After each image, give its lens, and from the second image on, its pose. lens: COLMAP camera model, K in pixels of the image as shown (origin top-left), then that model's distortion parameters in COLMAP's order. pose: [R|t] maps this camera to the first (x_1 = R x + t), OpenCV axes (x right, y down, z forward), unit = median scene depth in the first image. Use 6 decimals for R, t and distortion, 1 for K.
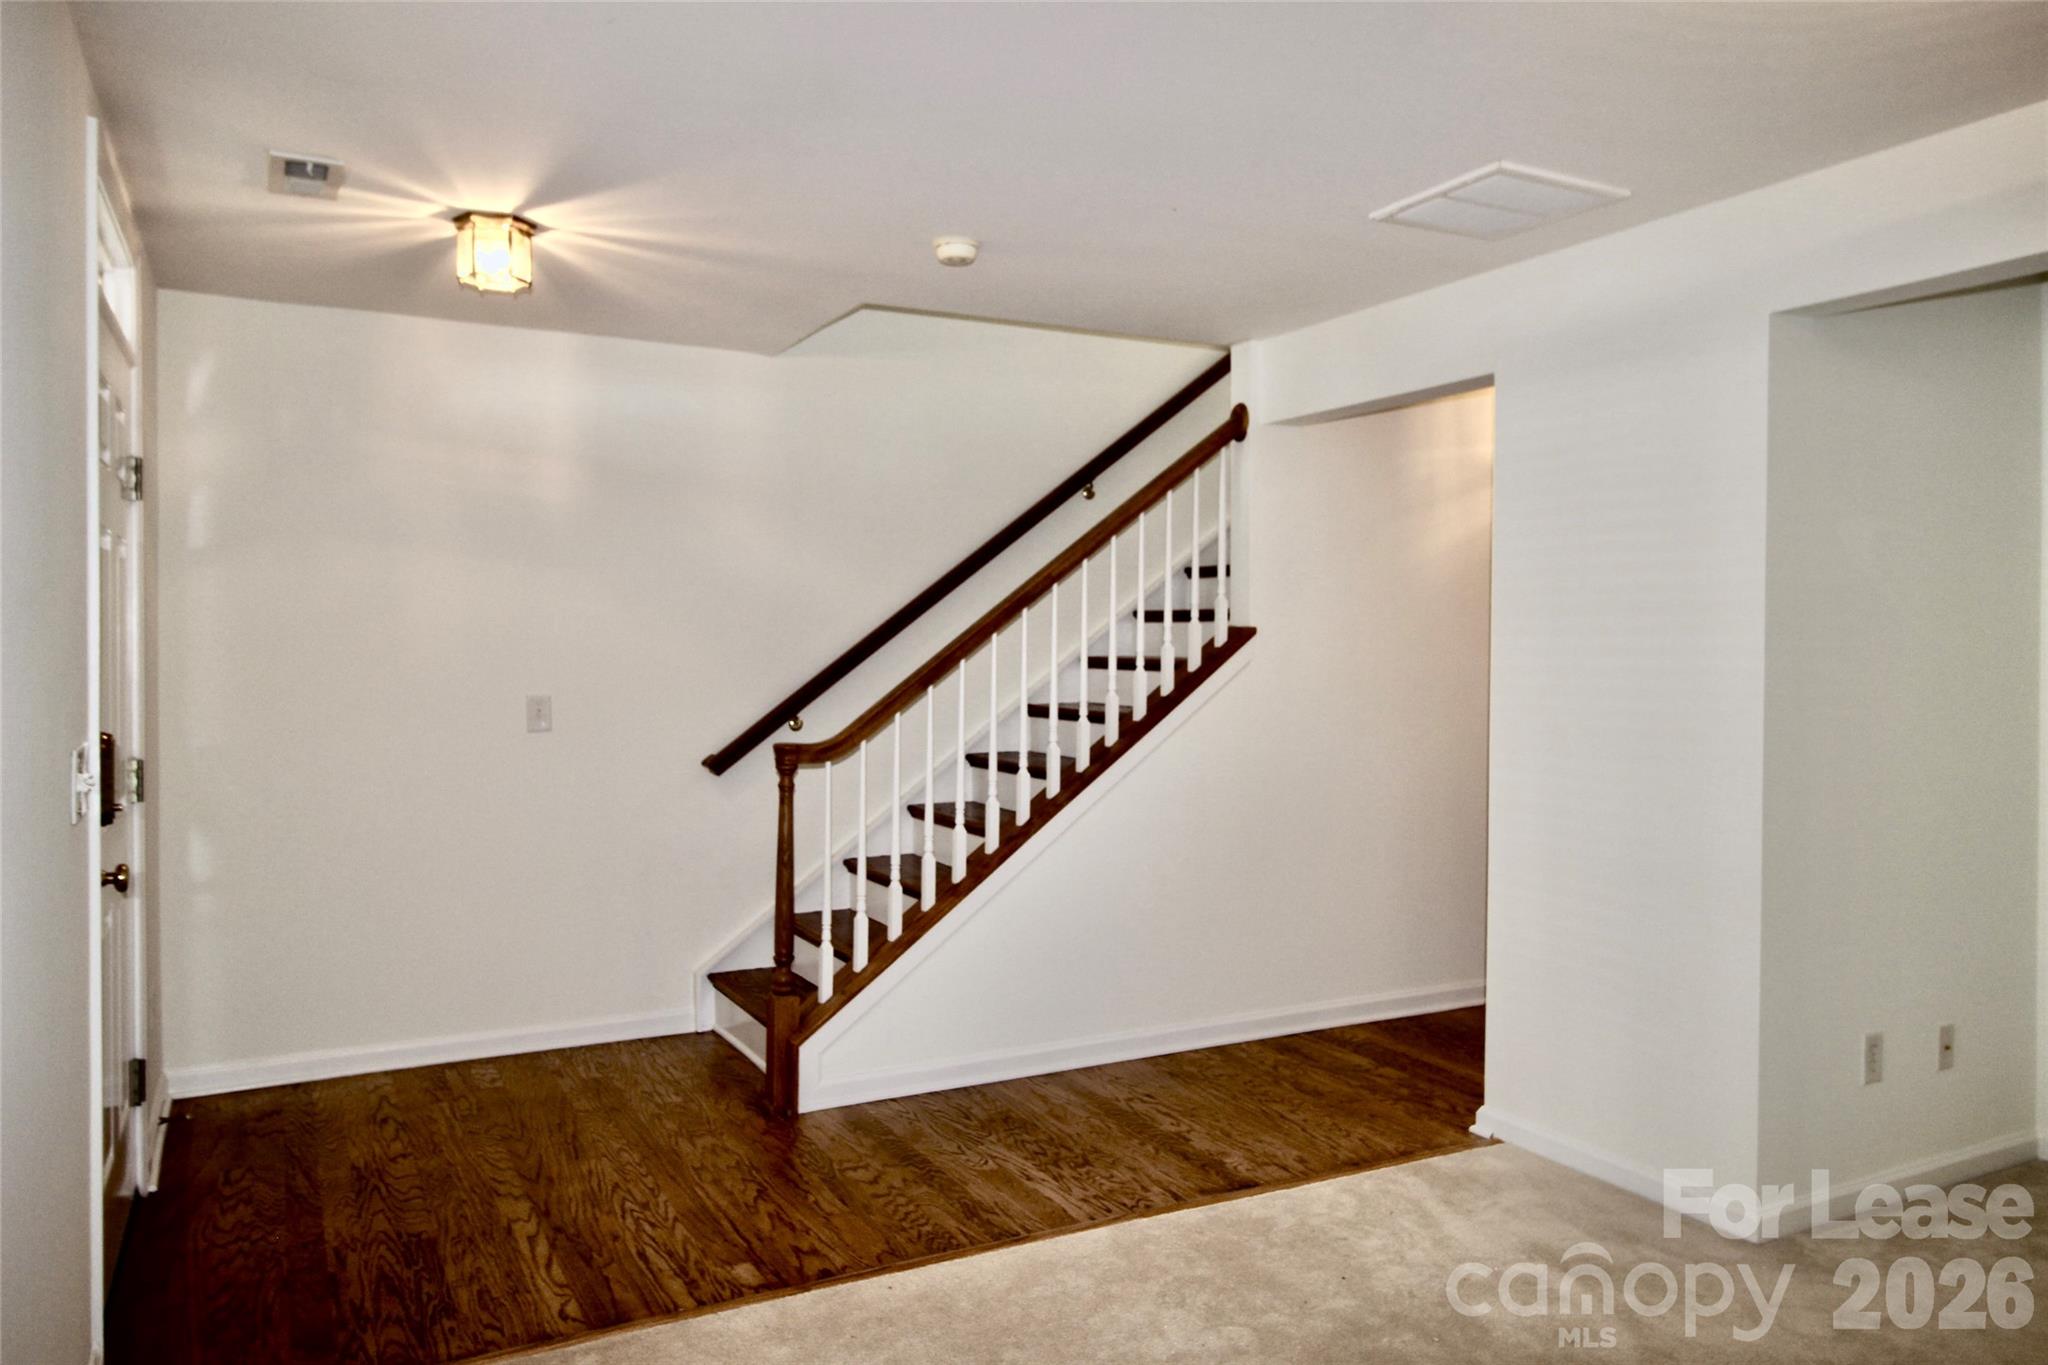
lens RADIAL K [[1423.7, 0, 1022.1], [0, 1423.7, 678.0], [0, 0, 1]] dist [0.001345, 0.001342]
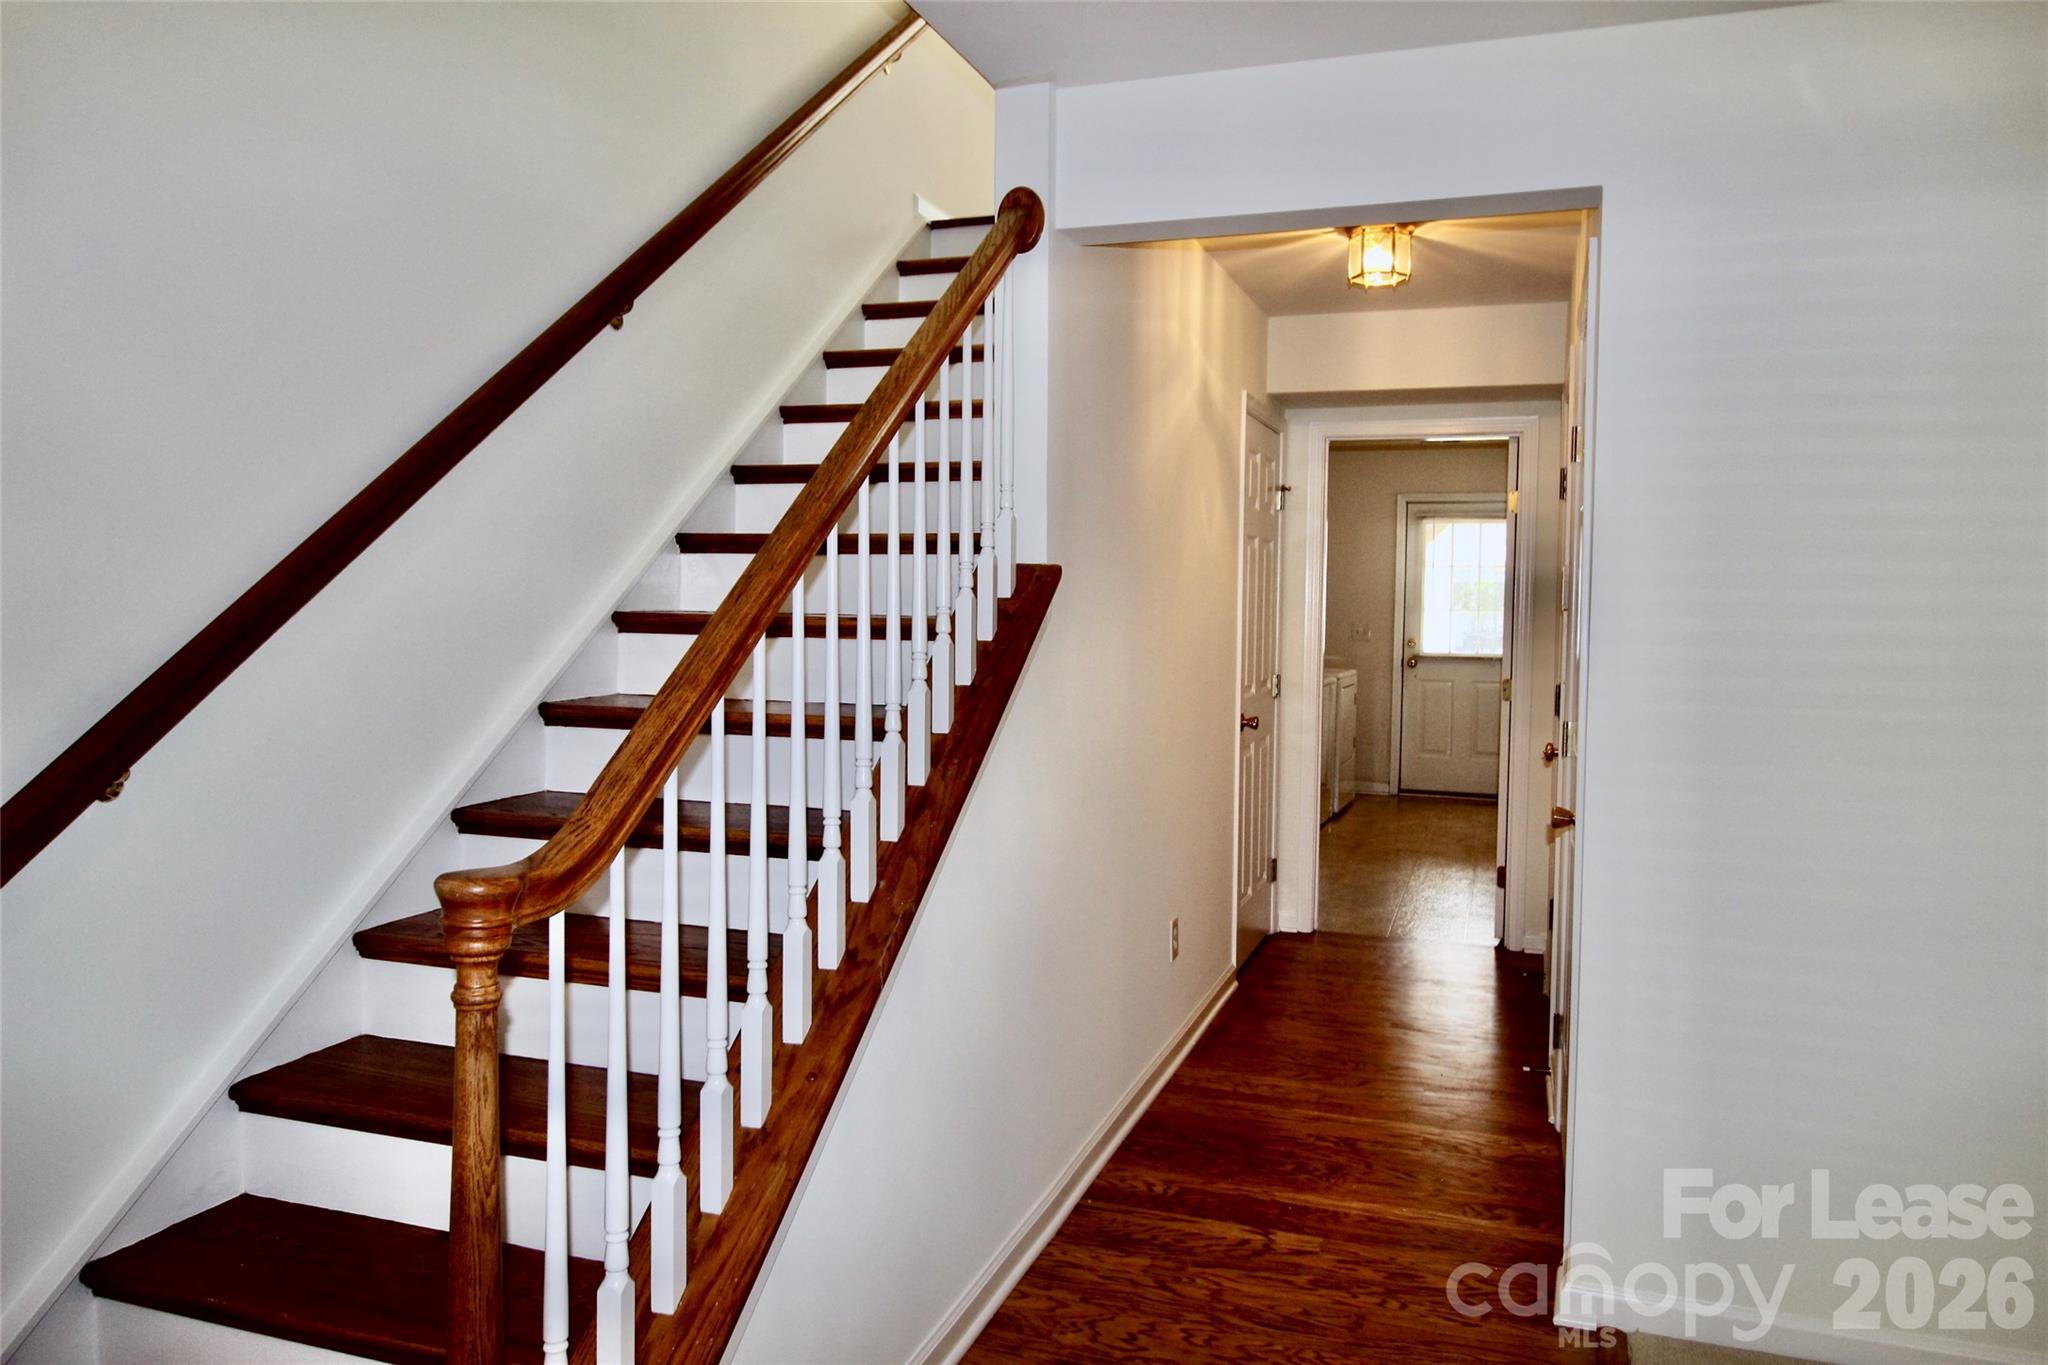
lens RADIAL K [[1423.7, 0, 1027.4], [0, 1423.7, 679.1], [0, 0, 1]] dist [0.001345, 0.001342]
pose [[0.728774, -0.034762, 0.683871, -0.277386], [0.006934, 0.999034, 0.043393, -0.014613], [-0.684719, -0.026882, 0.728311, 0.607263]]
